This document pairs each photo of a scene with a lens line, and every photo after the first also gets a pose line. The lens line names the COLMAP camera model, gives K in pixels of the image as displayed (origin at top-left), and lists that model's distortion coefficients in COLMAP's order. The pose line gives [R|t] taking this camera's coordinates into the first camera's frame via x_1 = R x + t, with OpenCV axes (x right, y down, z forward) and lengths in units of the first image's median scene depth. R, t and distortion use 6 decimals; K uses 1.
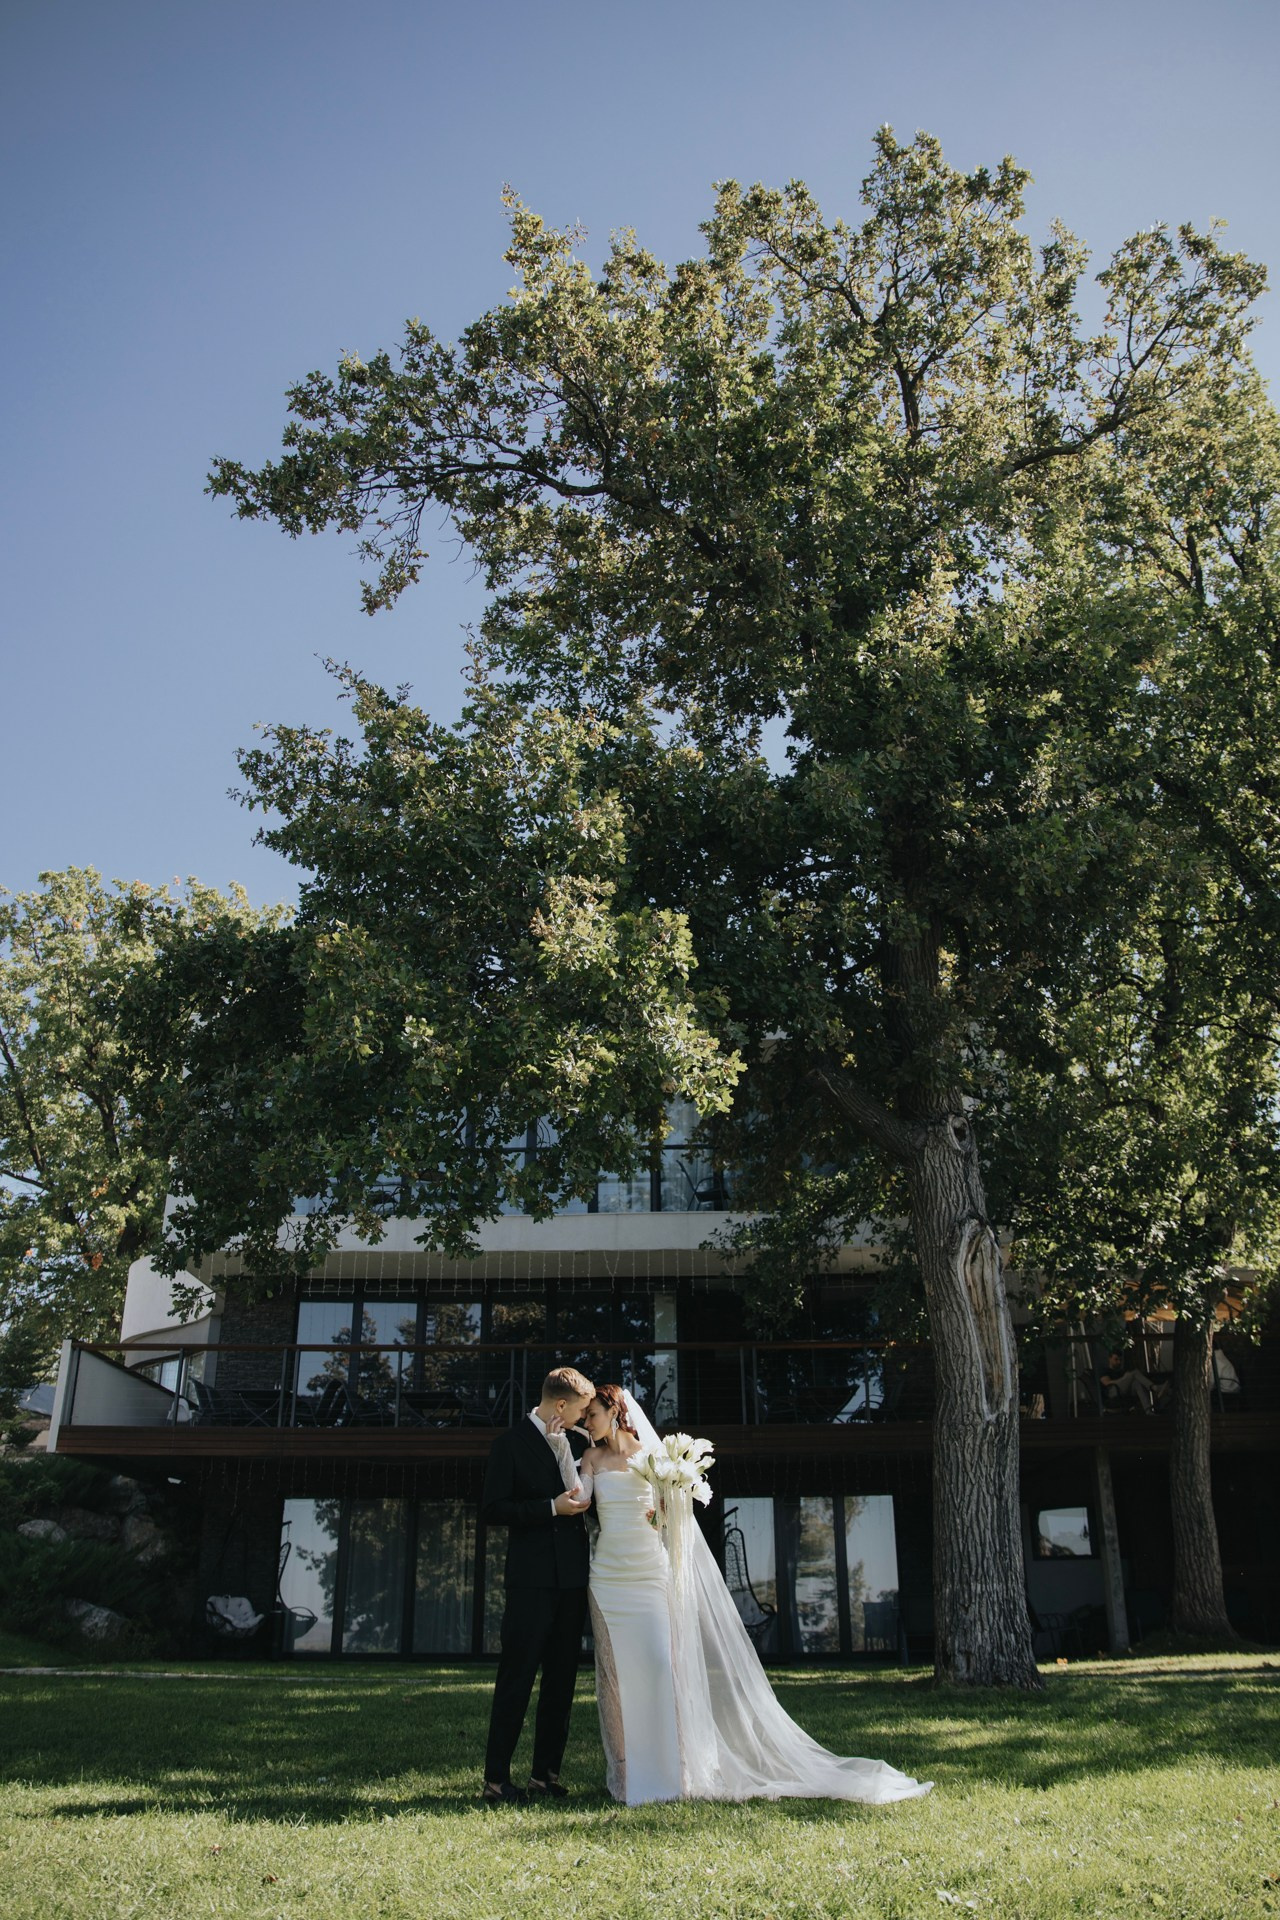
lens RADIAL K [[1388.9, 0, 656.5], [0, 1388.9, 1009.3], [0, 0, 1]] dist [-0.108430, 0.076840]
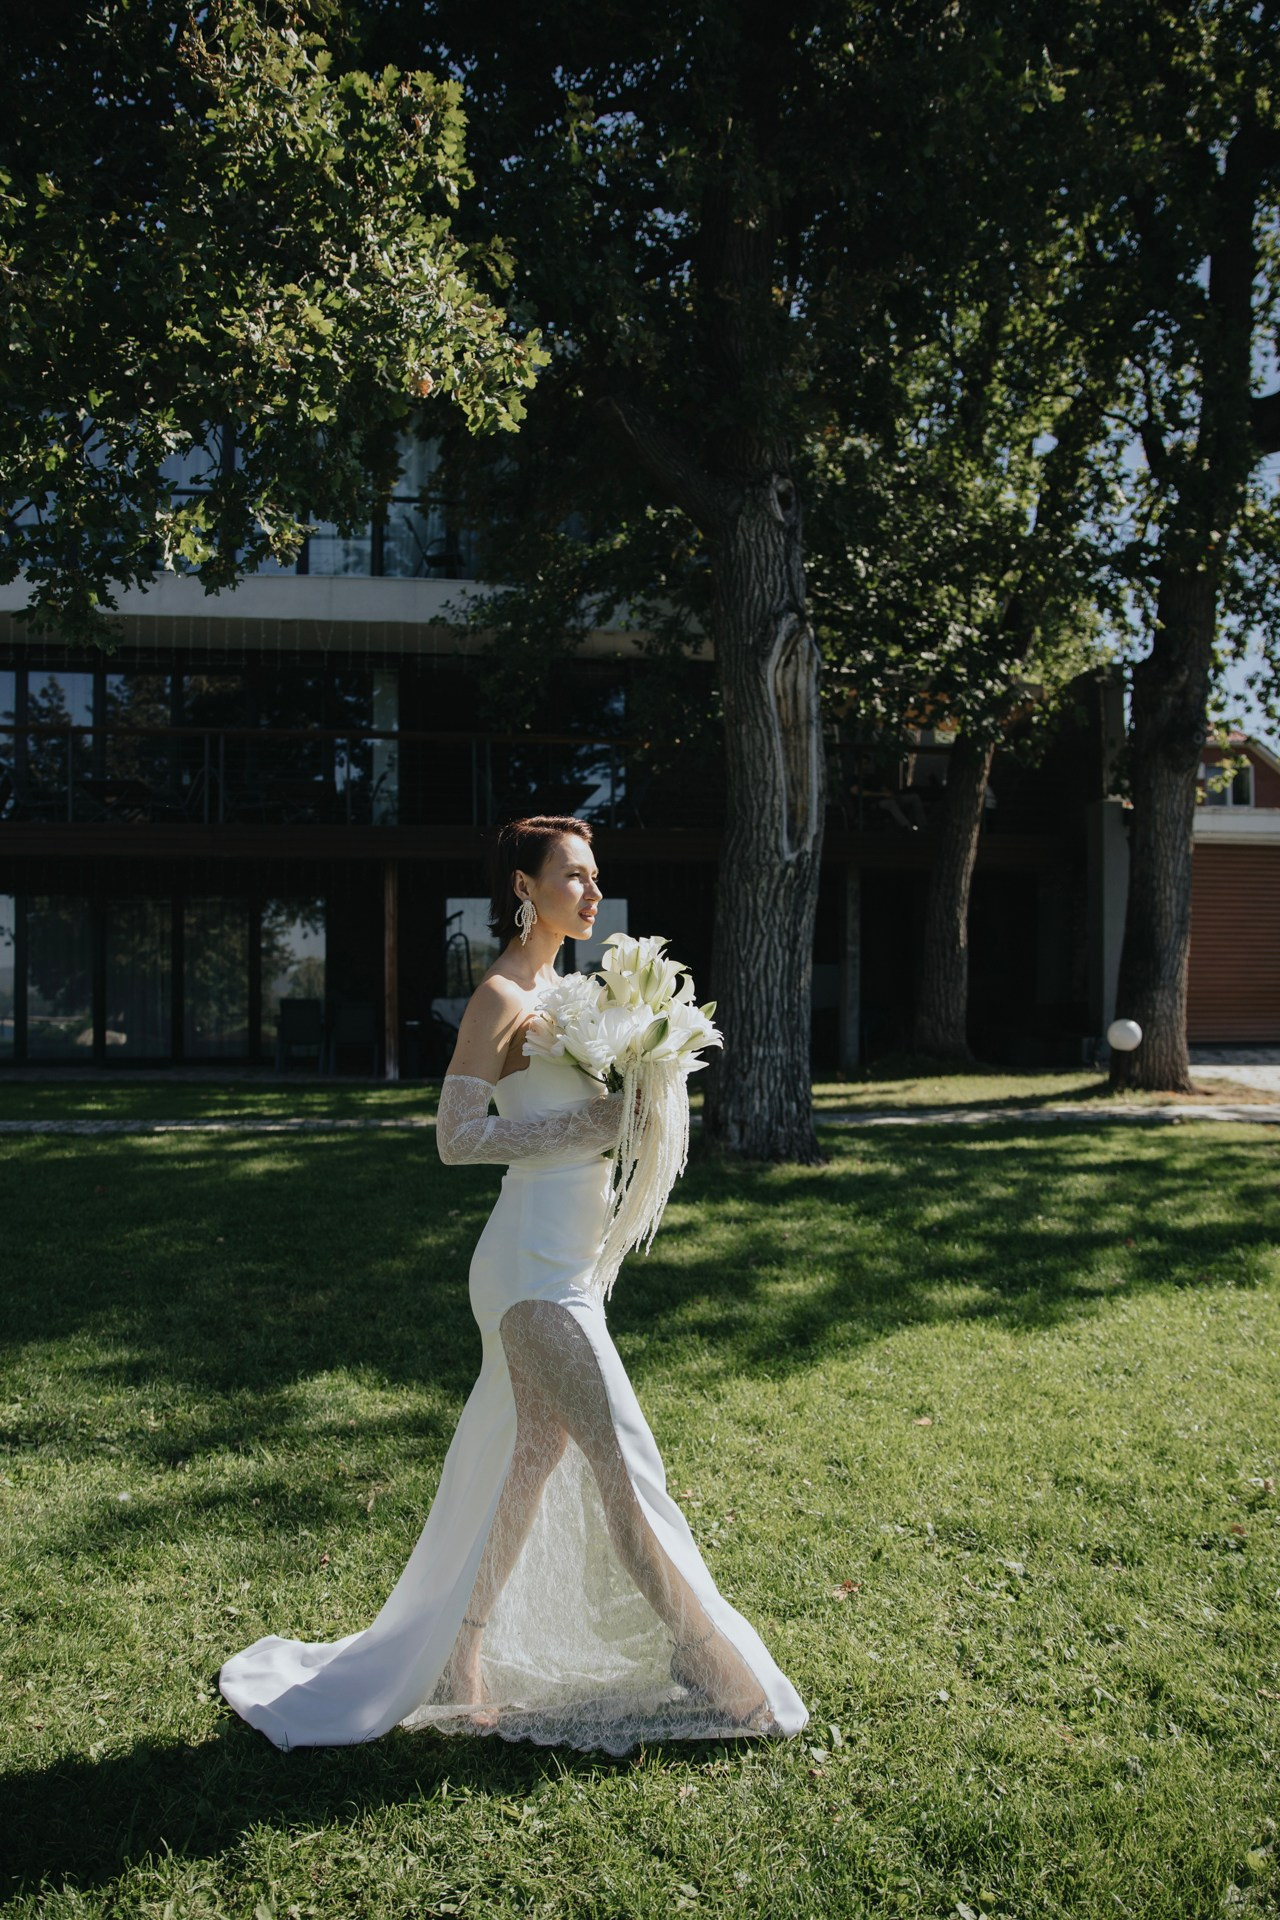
lens RADIAL K [[1383.2, 0, 591.4], [0, 1383.2, 937.6], [0, 0, 1]] dist [-0.105940, 0.103676]
pose [[0.986552, 0.012394, 0.162979, -0.008102], [-0.074860, 0.920654, 0.383135, 0.025936], [-0.145299, -0.390183, 0.909201, 0.191817]]
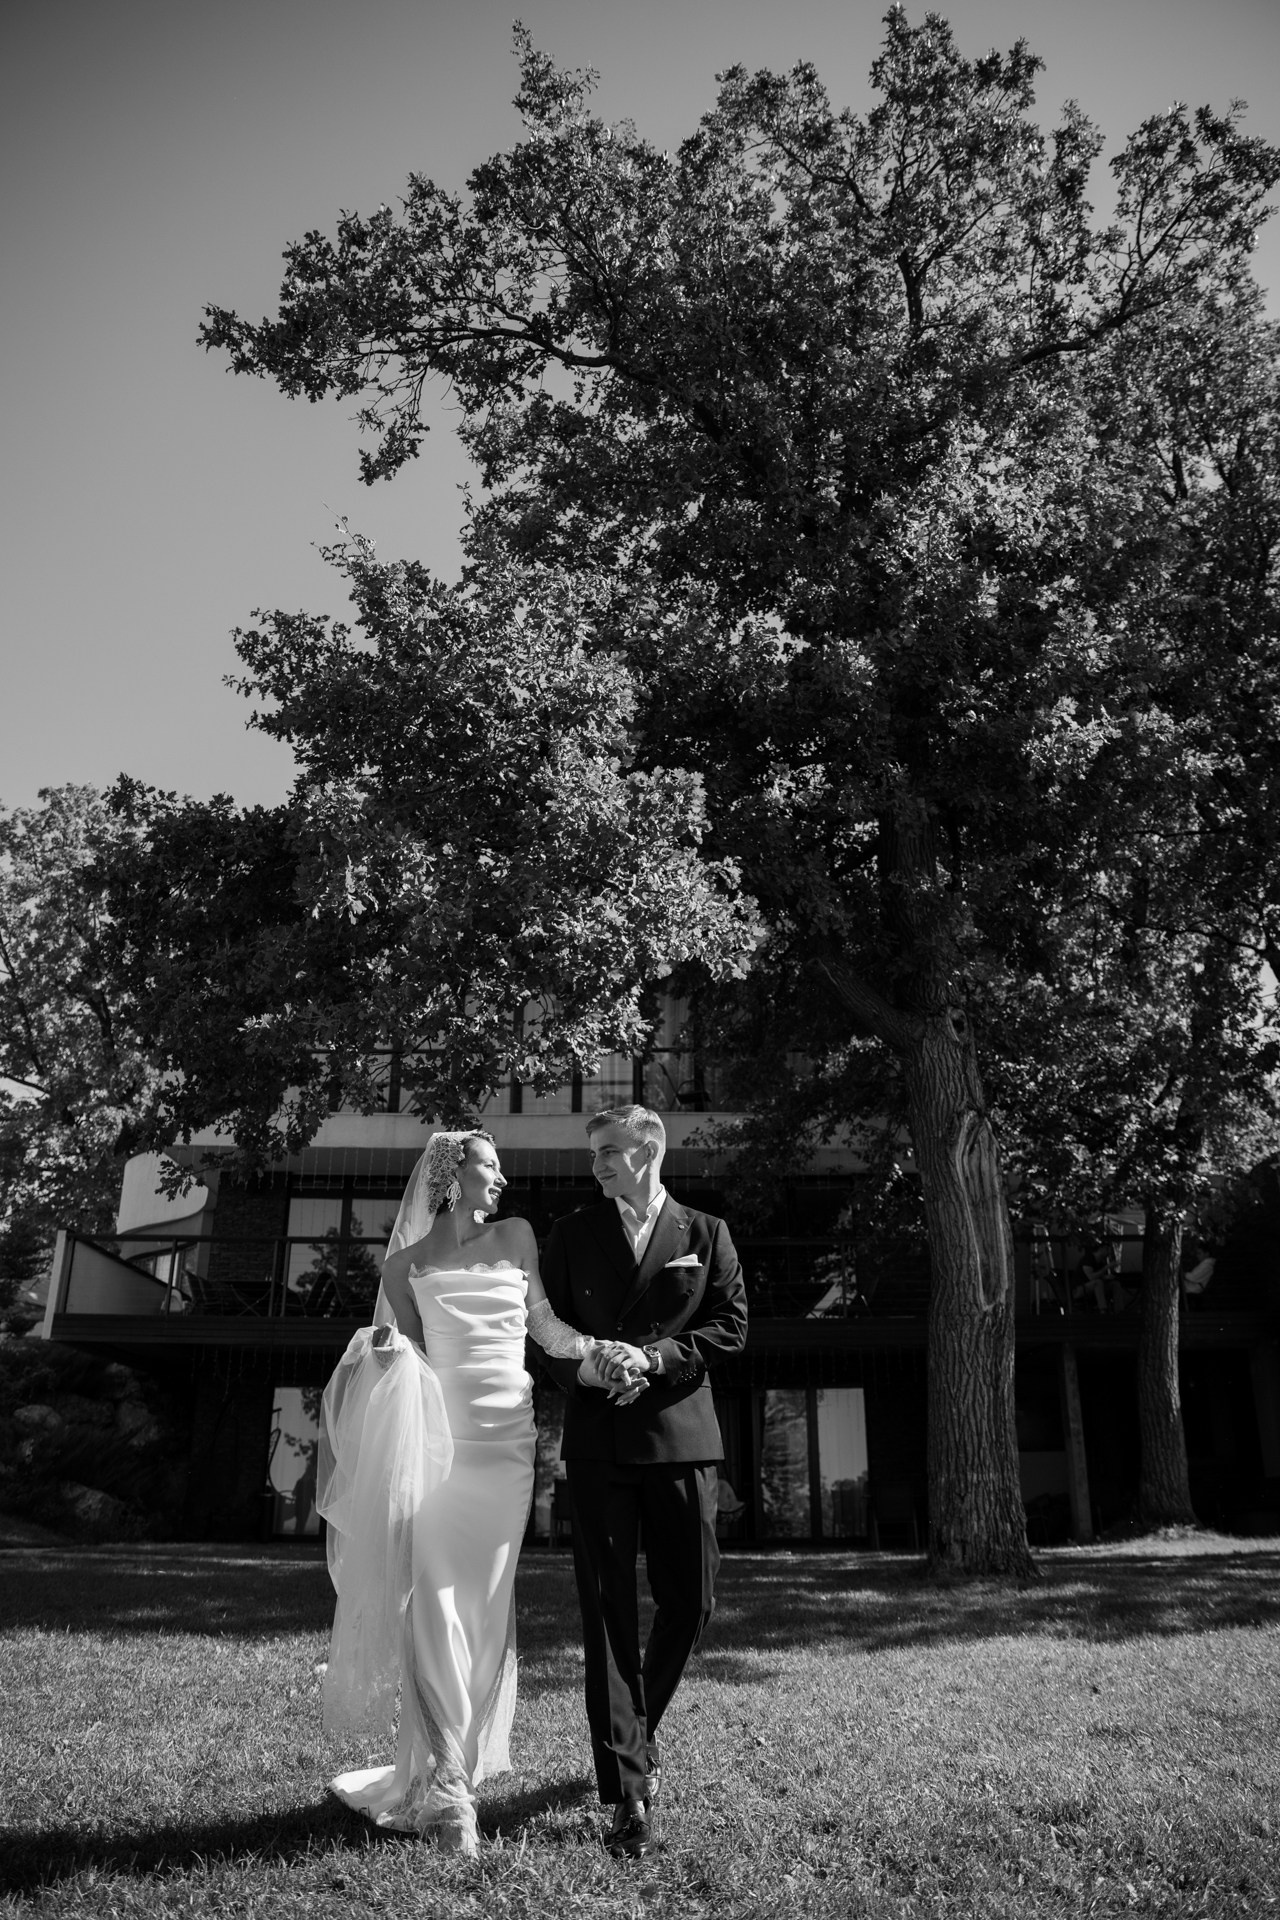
lens RADIAL K [[1301.5, 0, 644.9], [0, 1301.5, 988.5], [0, 0, 1]] dist [-0.103182, 0.062354]
pose [[0.999802, 0.013181, 0.014904, -0.017608], [-0.013737, 0.999190, 0.037834, 0.027172], [-0.014394, -0.038031, 0.999173, 0.062746]]
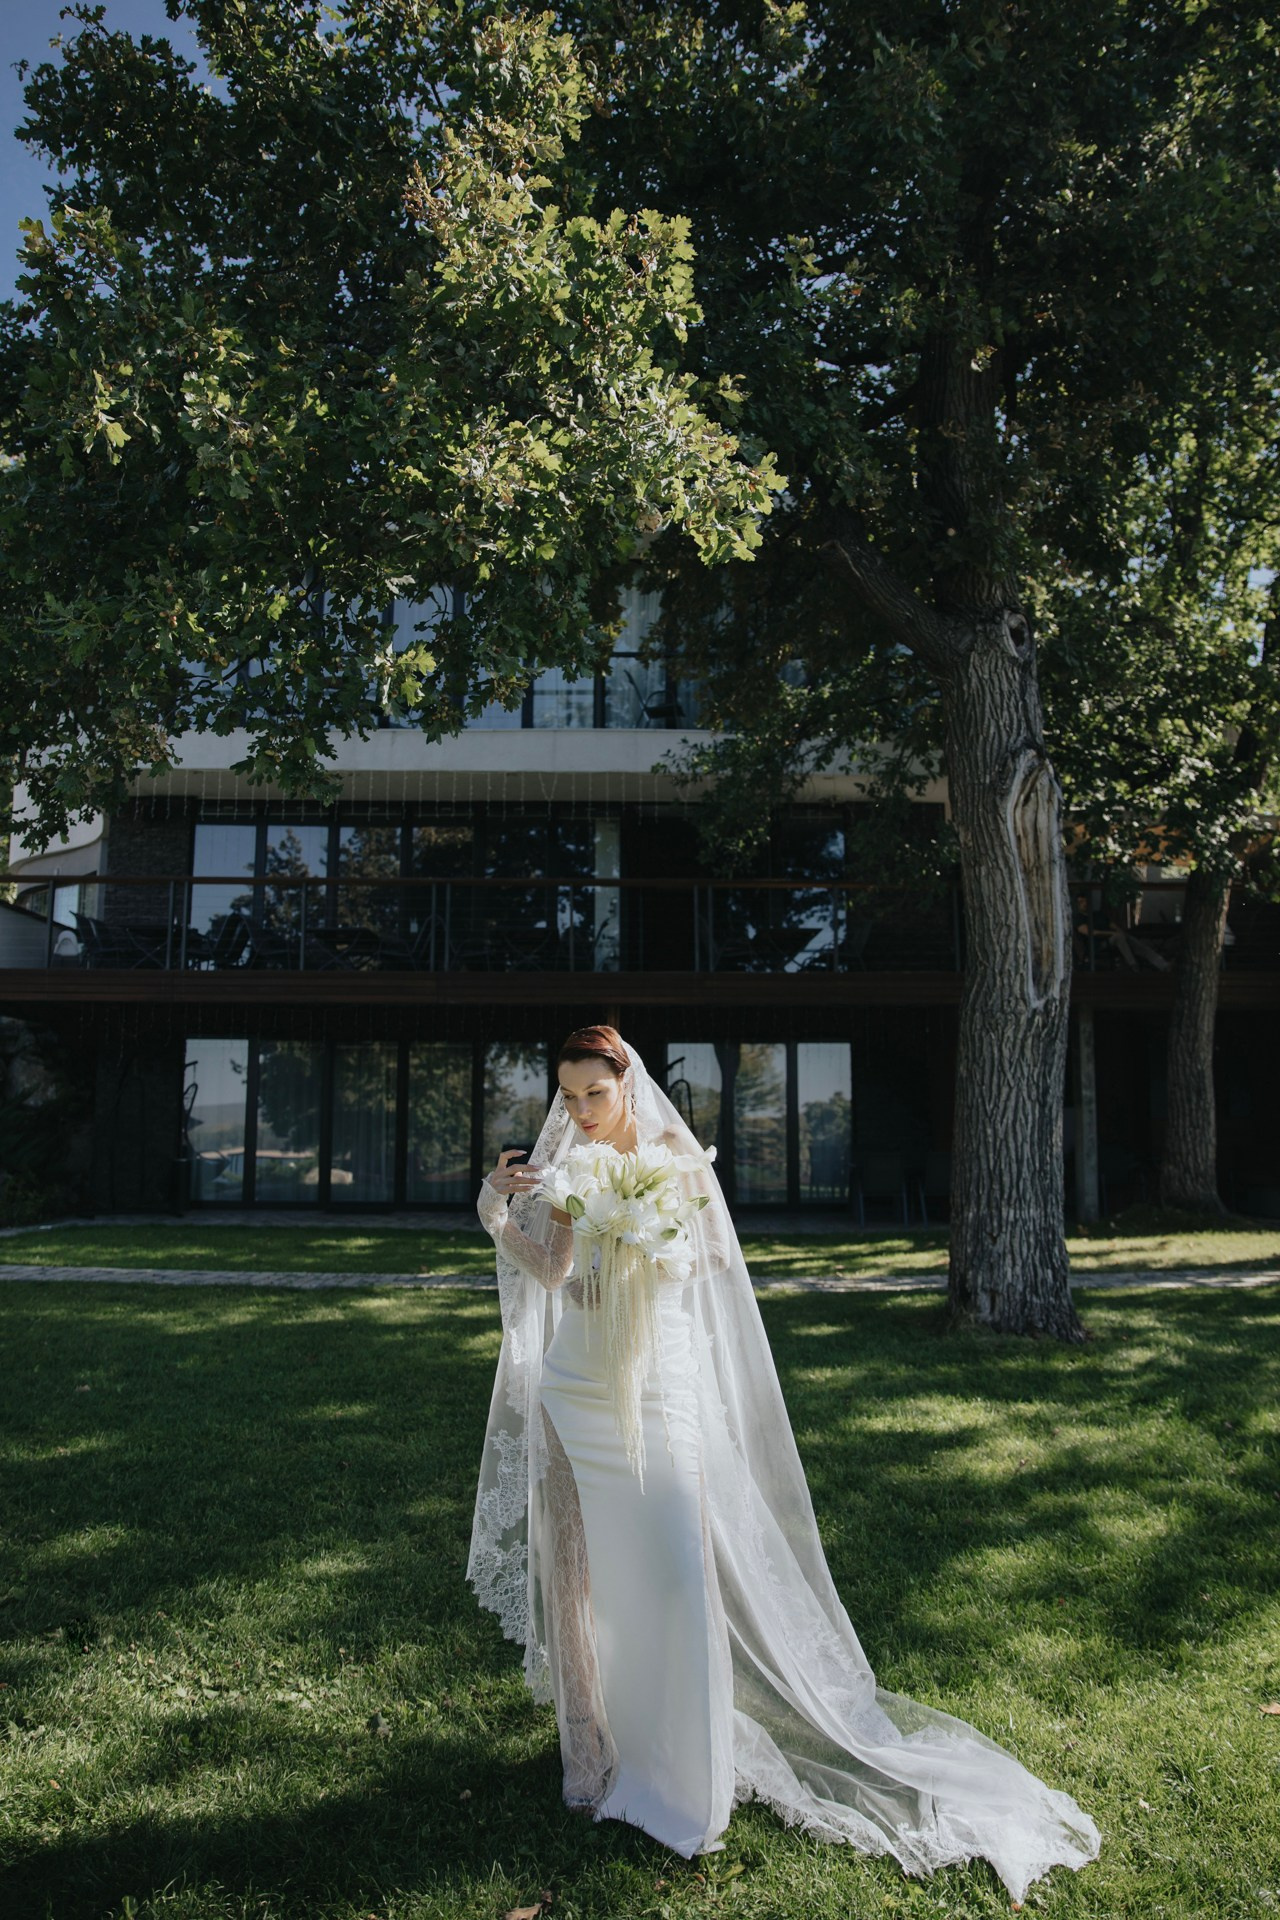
lens RADIAL K [[1351.2, 0, 662.0], [0, 1351.2, 907.8], [0, 0, 1]] dist [-0.085896, 0.001959]
pose [[0.998357, 0.014993, 0.055296, -0.010032], [-0.029474, 0.962046, 0.271292, 0.035292], [-0.049130, -0.272476, 0.960907, 0.232416]]
